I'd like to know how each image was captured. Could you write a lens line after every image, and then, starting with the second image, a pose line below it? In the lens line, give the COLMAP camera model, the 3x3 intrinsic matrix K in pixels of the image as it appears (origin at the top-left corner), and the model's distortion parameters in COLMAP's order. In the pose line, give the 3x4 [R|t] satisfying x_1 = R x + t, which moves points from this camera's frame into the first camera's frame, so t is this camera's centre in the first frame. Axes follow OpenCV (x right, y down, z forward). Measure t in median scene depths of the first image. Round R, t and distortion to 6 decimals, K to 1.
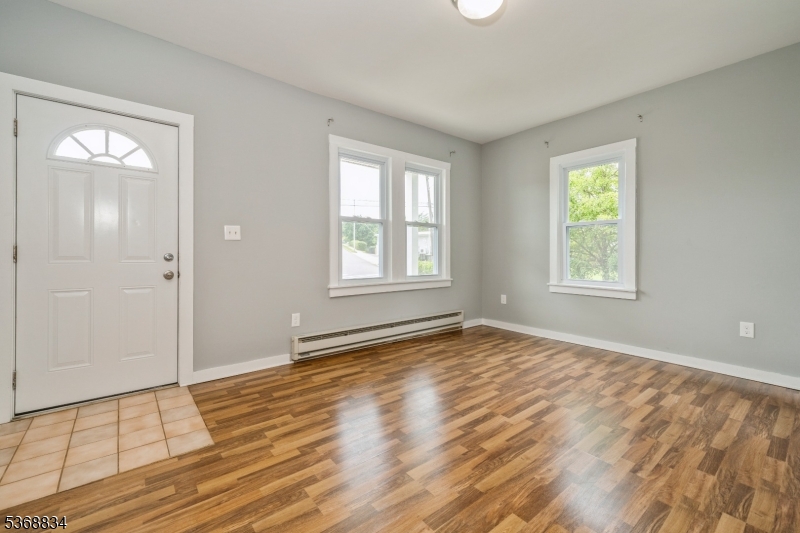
lens RADIAL K [[339.3, 0, 398.3], [0, 339.3, 253.3], [0, 0, 1]] dist [0.029711, 0.000105]
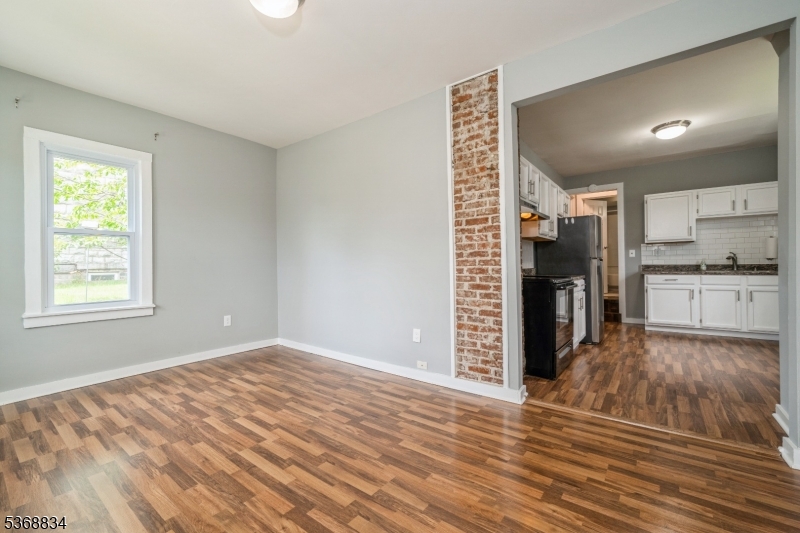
lens RADIAL K [[346.4, 0, 394.9], [0, 346.4, 263.7], [0, 0, 1]] dist [0.003957, 0.001270]
pose [[-0.235691, 0.005922, 0.971810, -0.602601], [0.009716, 0.999946, -0.003737, -0.003532], [-0.971779, 0.008561, -0.235736, 0.743414]]
